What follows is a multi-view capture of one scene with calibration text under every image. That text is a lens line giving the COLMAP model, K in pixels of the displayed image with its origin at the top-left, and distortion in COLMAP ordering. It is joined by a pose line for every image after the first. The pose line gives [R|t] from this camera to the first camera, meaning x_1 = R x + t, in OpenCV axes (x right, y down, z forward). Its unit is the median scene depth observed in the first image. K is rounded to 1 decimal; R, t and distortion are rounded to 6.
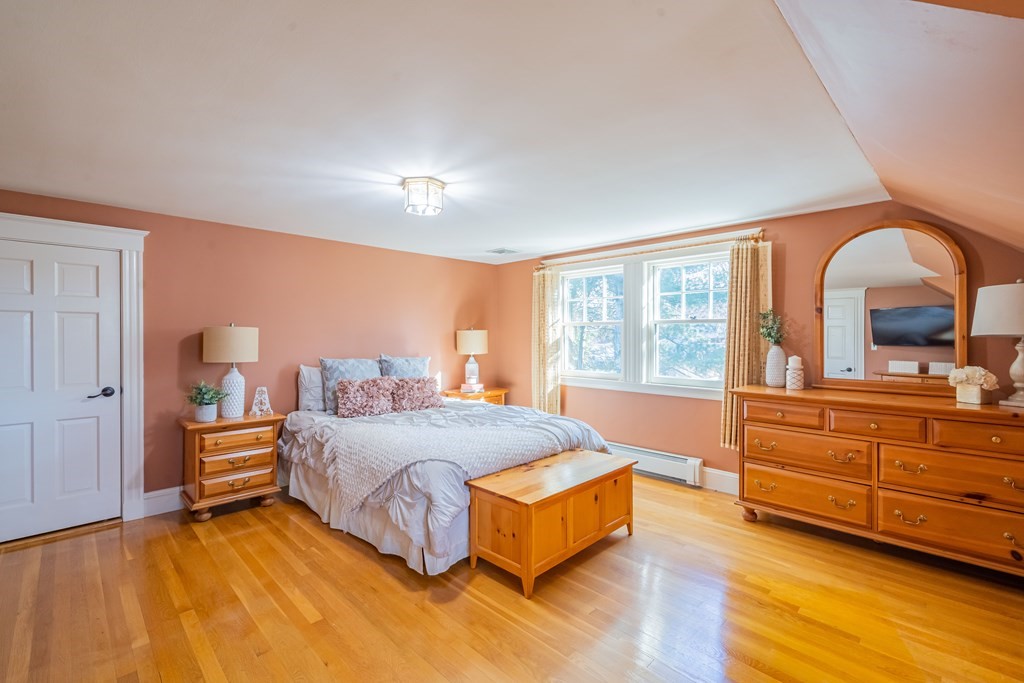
lens RADIAL K [[464.8, 0, 526.2], [0, 464.8, 337.0], [0, 0, 1]] dist [0.000637, 0.000879]
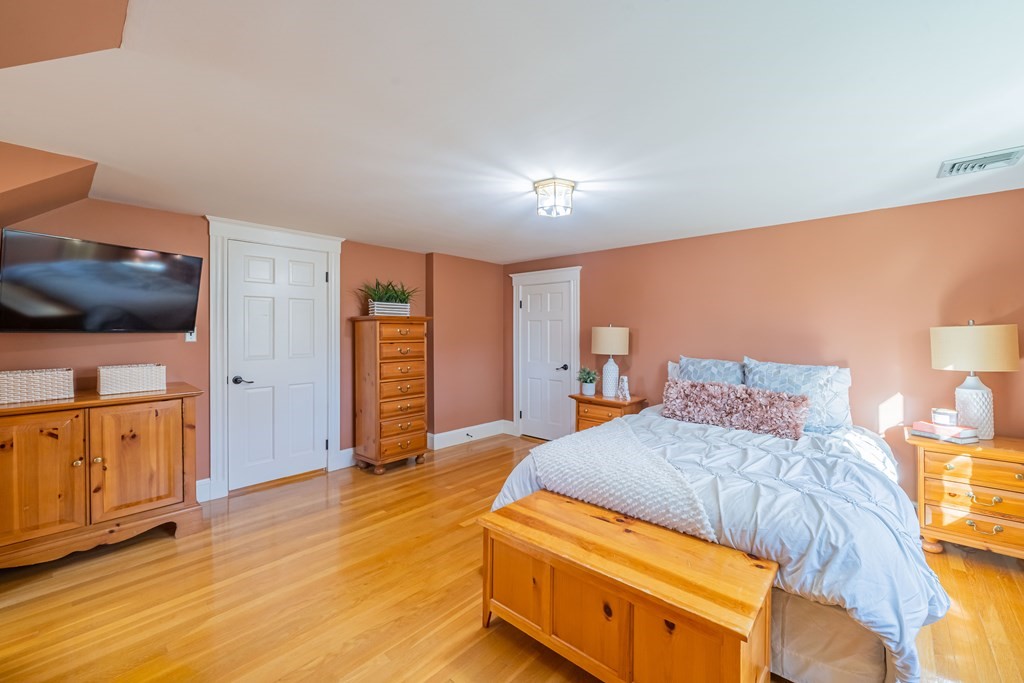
lens RADIAL K [[434.6, 0, 514.4], [0, 434.6, 339.8], [0, 0, 1]] dist [-0.000846, -0.000112]
pose [[-0.004634, 0.018078, -0.999826, 0.654512], [-0.007806, 0.999805, 0.018114, -0.005481], [0.999959, 0.007889, -0.004492, 0.829152]]
